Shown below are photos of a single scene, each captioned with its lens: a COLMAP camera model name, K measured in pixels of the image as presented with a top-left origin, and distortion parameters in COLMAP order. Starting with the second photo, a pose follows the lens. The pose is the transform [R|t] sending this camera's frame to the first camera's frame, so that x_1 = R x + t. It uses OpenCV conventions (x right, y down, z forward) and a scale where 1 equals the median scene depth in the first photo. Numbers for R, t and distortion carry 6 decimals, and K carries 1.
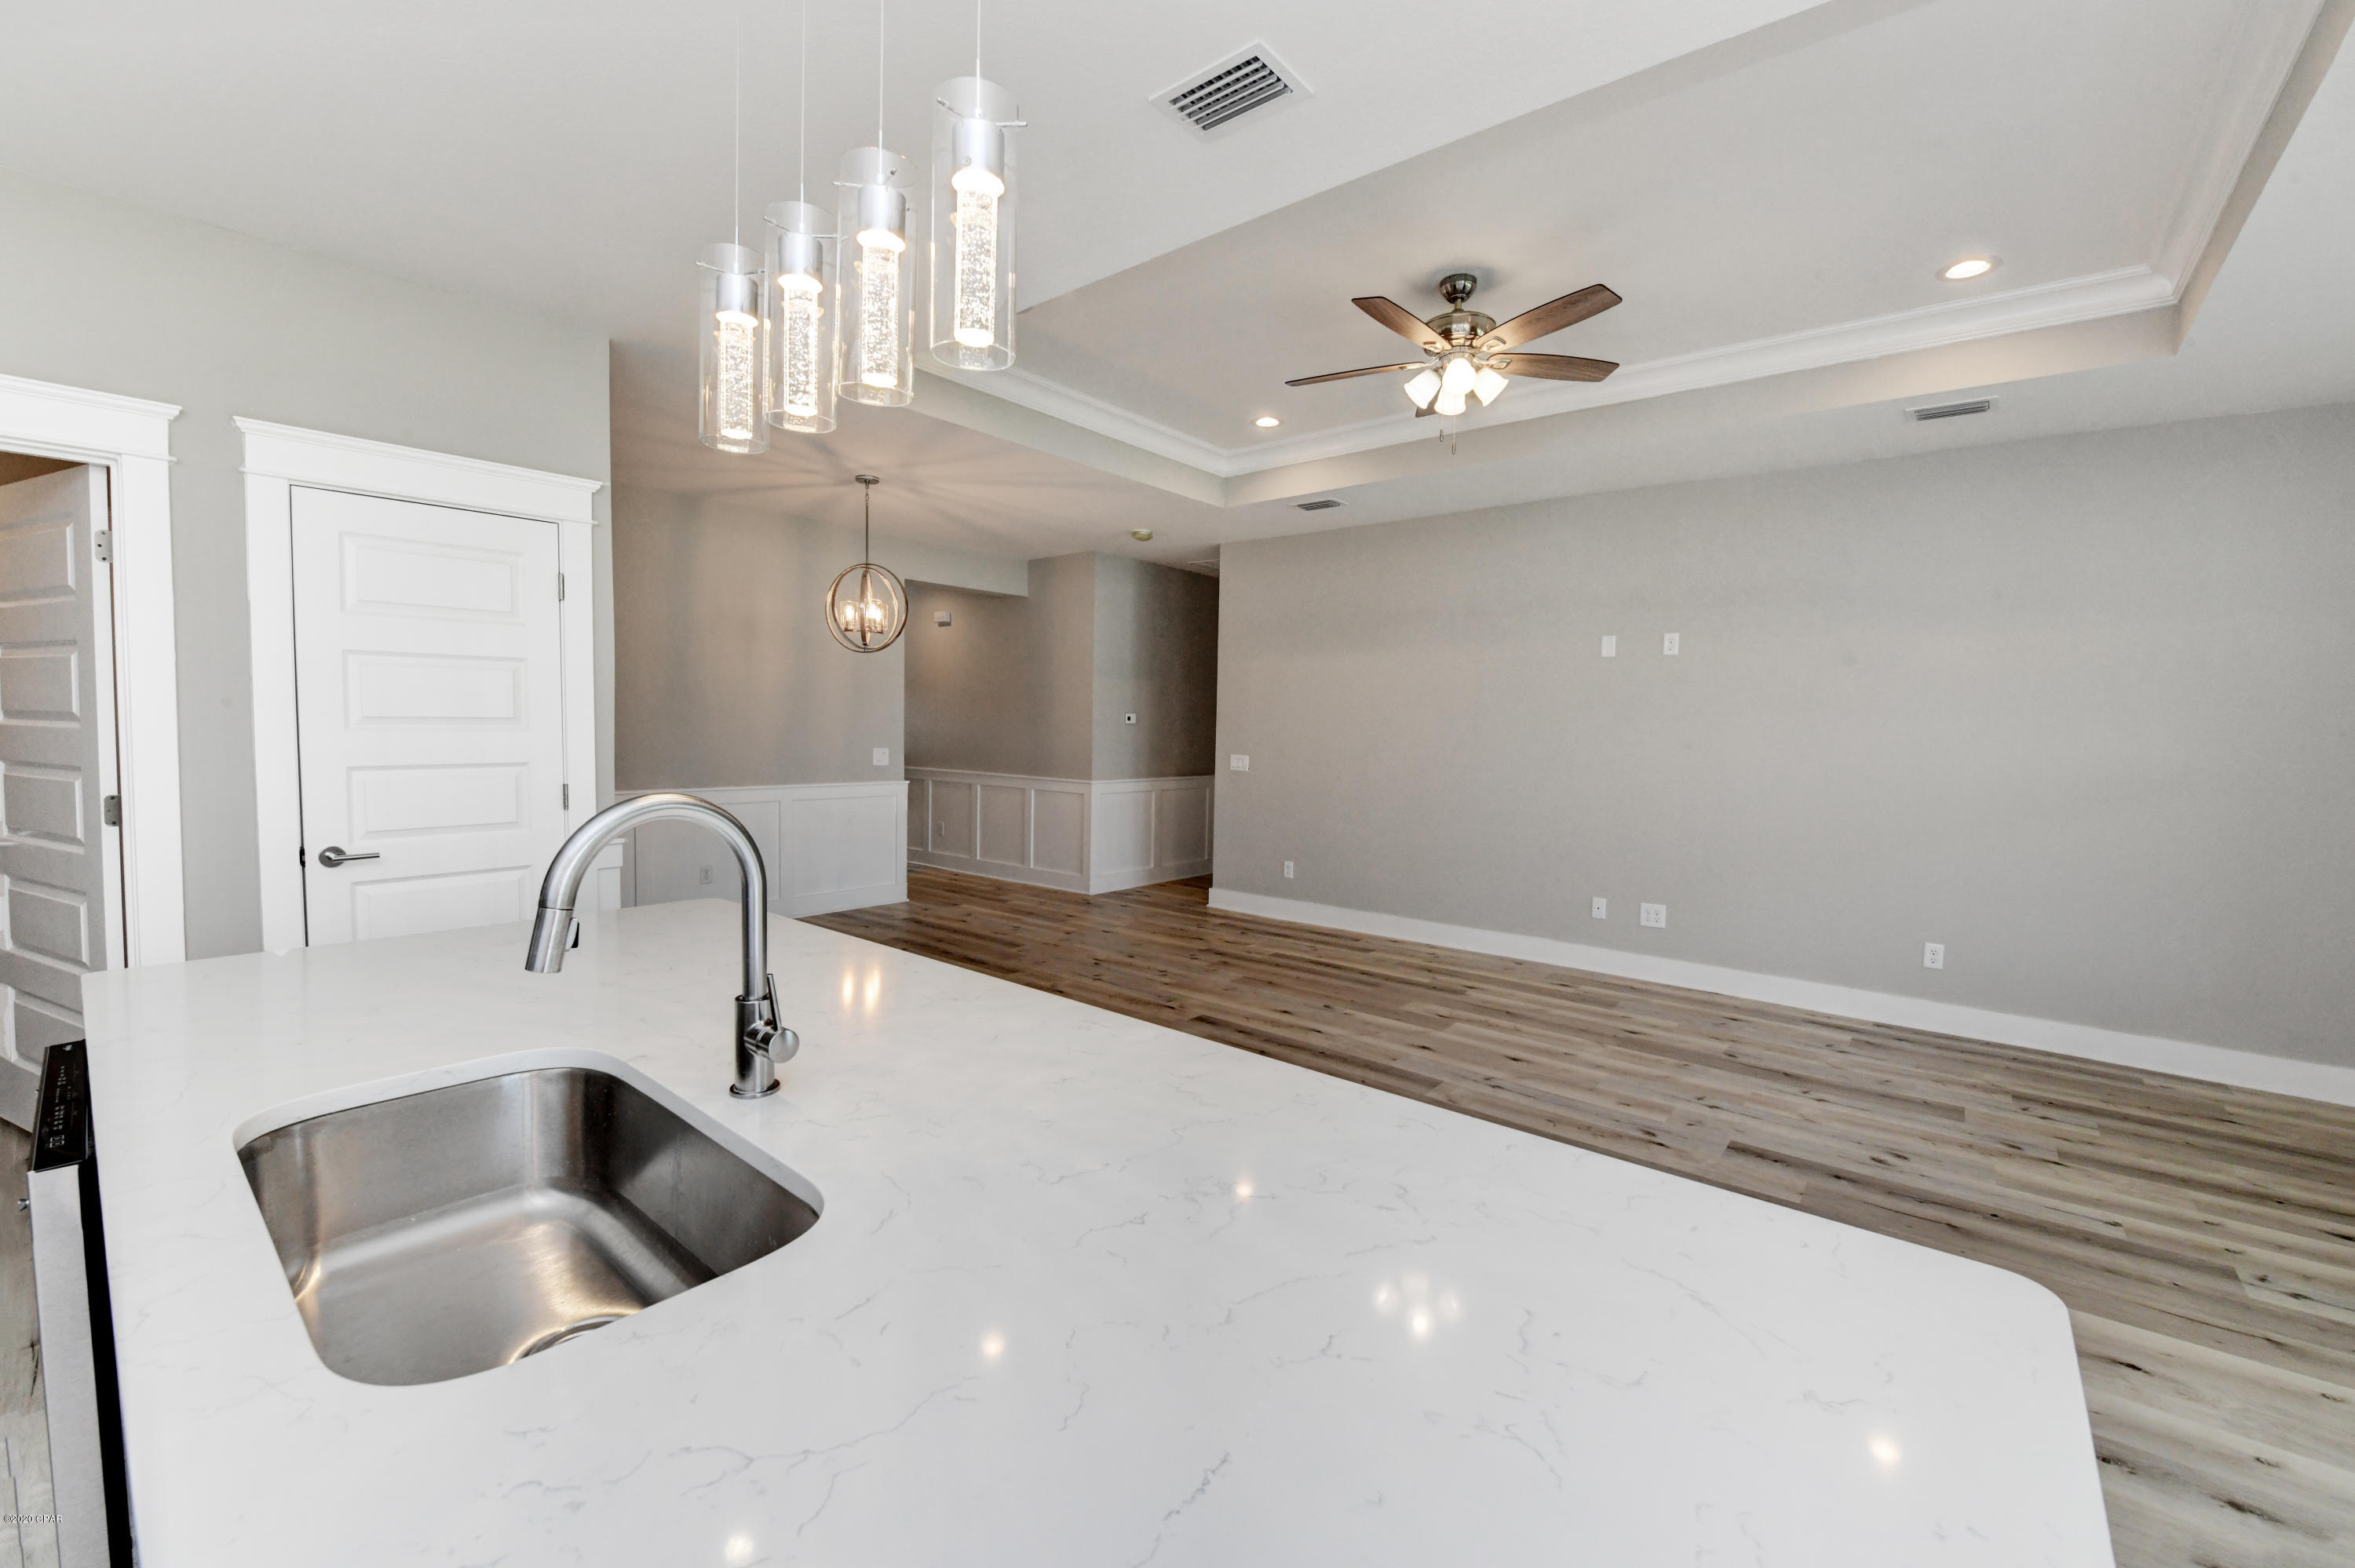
lens RADIAL K [[947.5, 0, 1184.3], [0, 947.5, 776.6], [0, 0, 1]] dist [-0.008250, -0.004633]
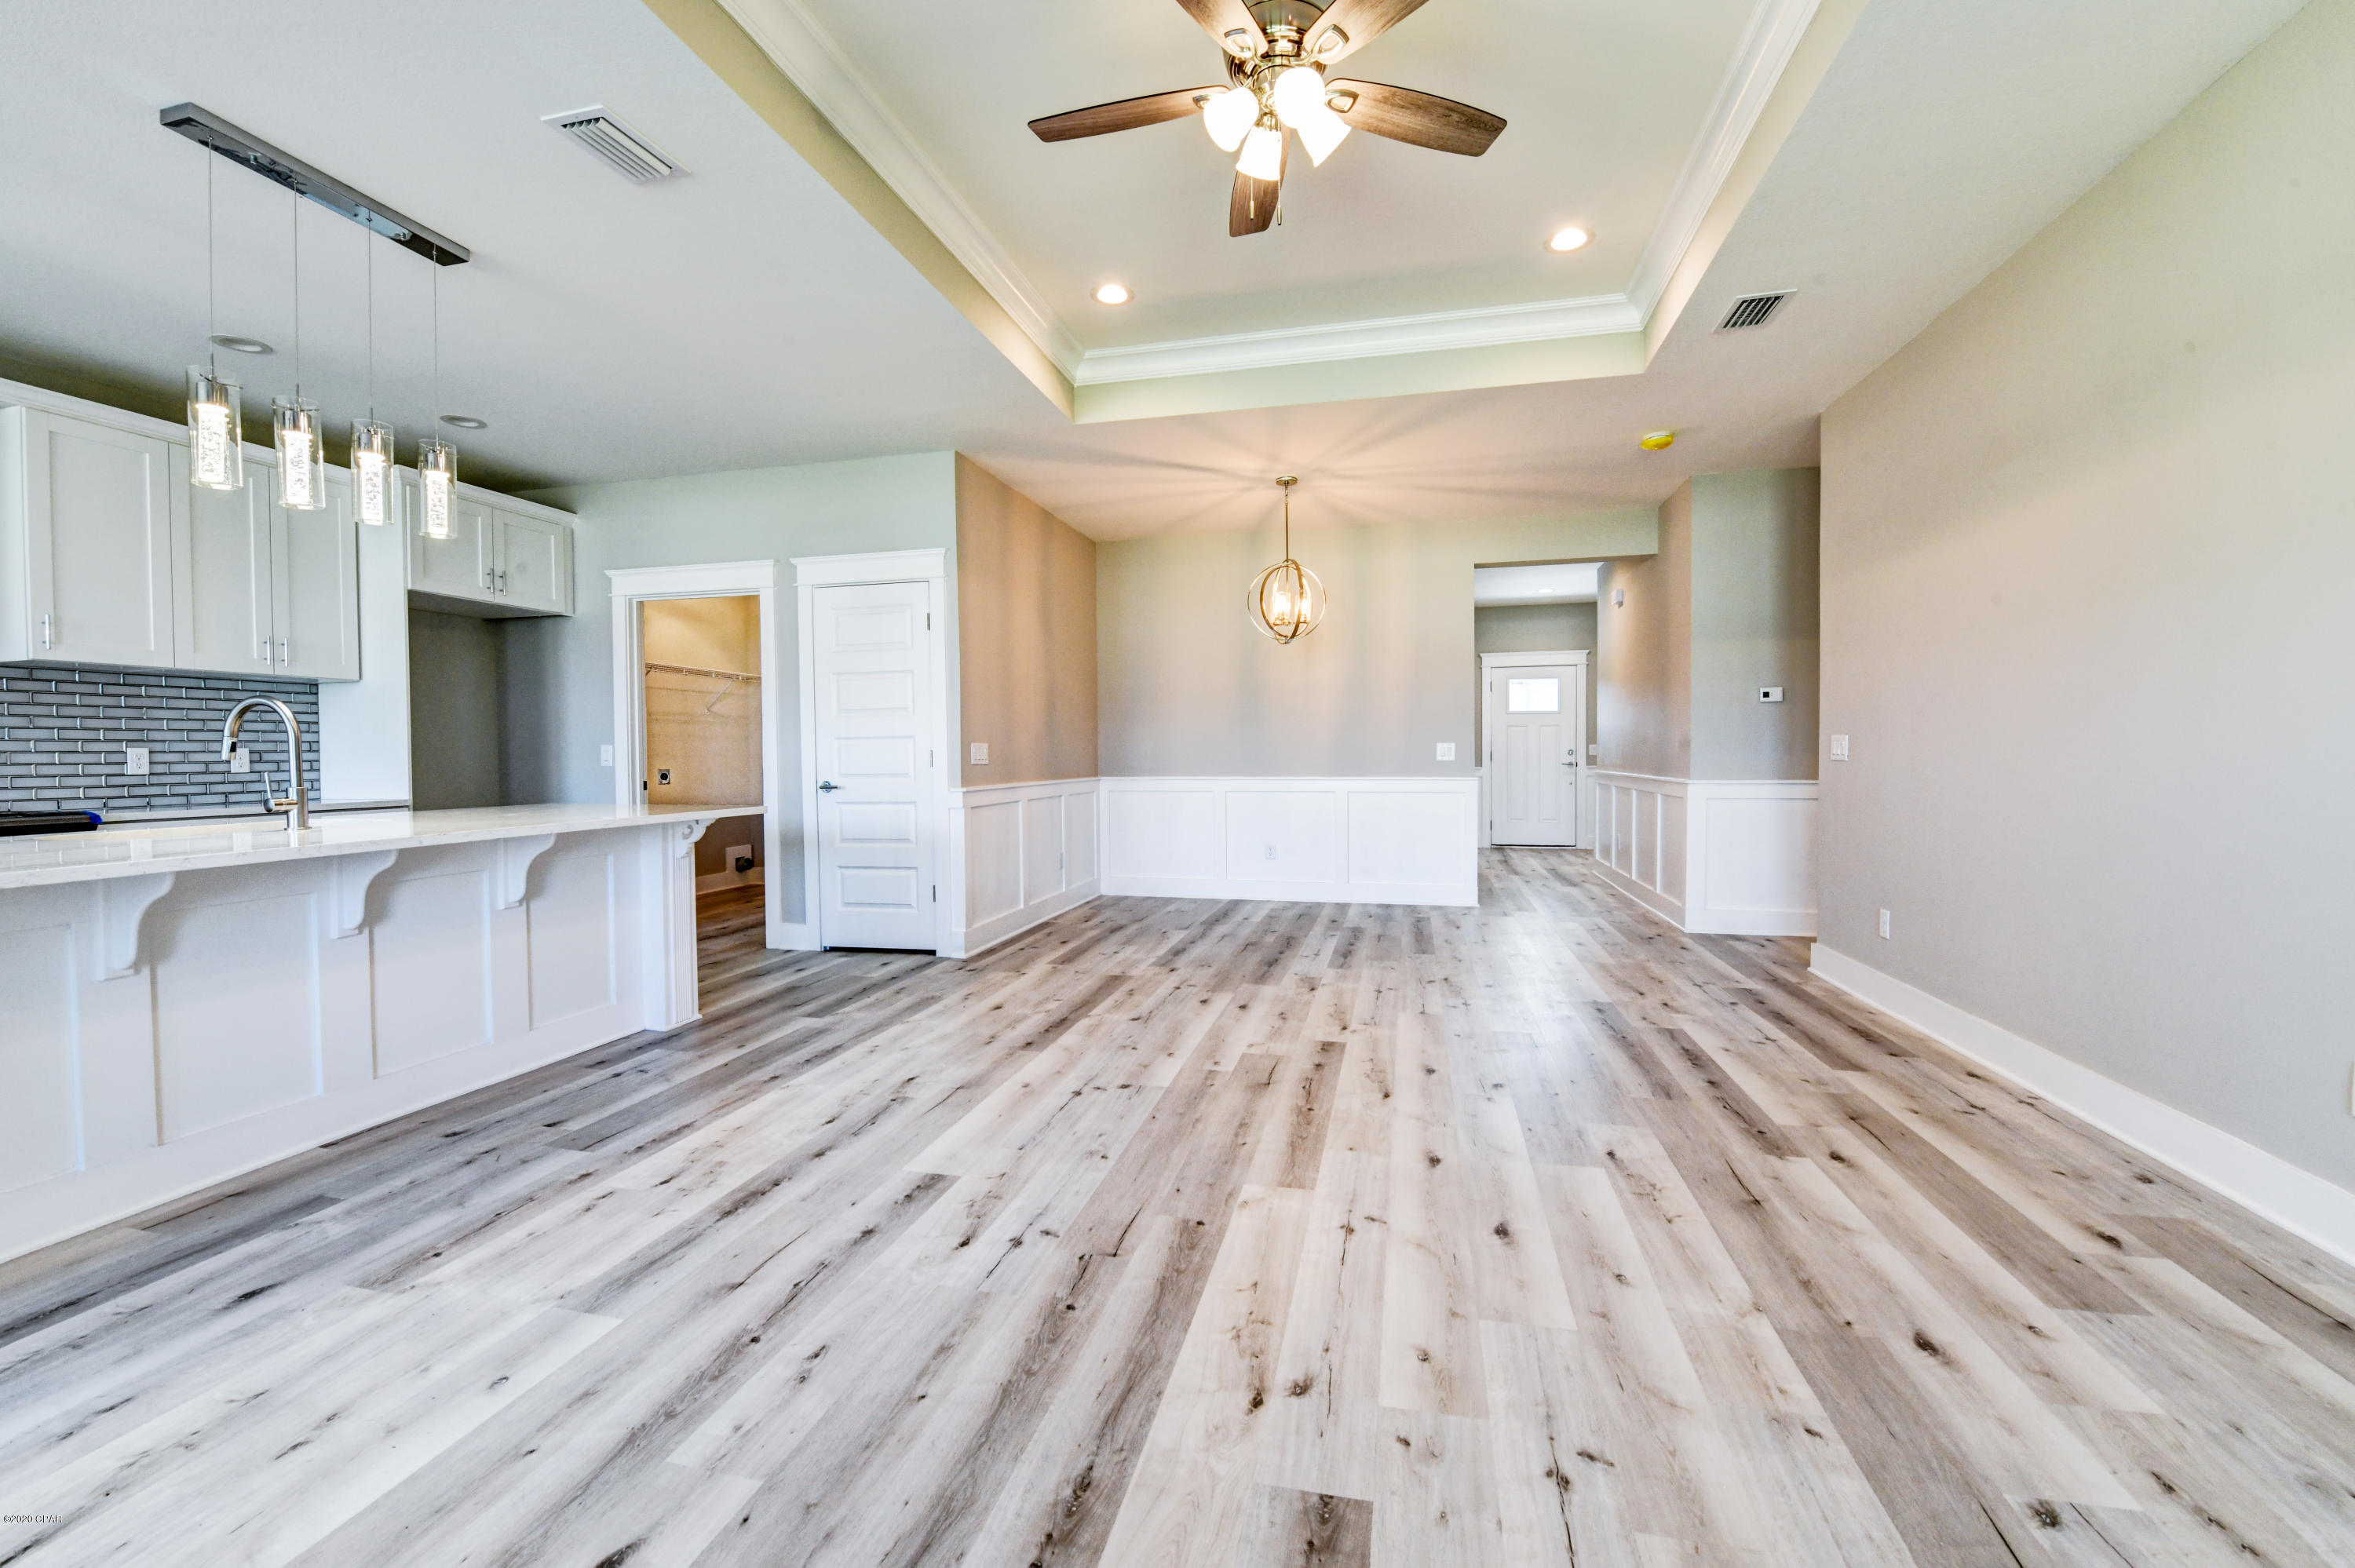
lens RADIAL K [[947.5, 0, 1184.3], [0, 947.5, 776.6], [0, 0, 1]] dist [-0.008250, -0.004633]
pose [[0.435251, -0.004171, -0.900300, 0.686256], [-0.034423, 0.999181, -0.021272, 0.052652], [0.899651, 0.040250, 0.434751, 0.539455]]
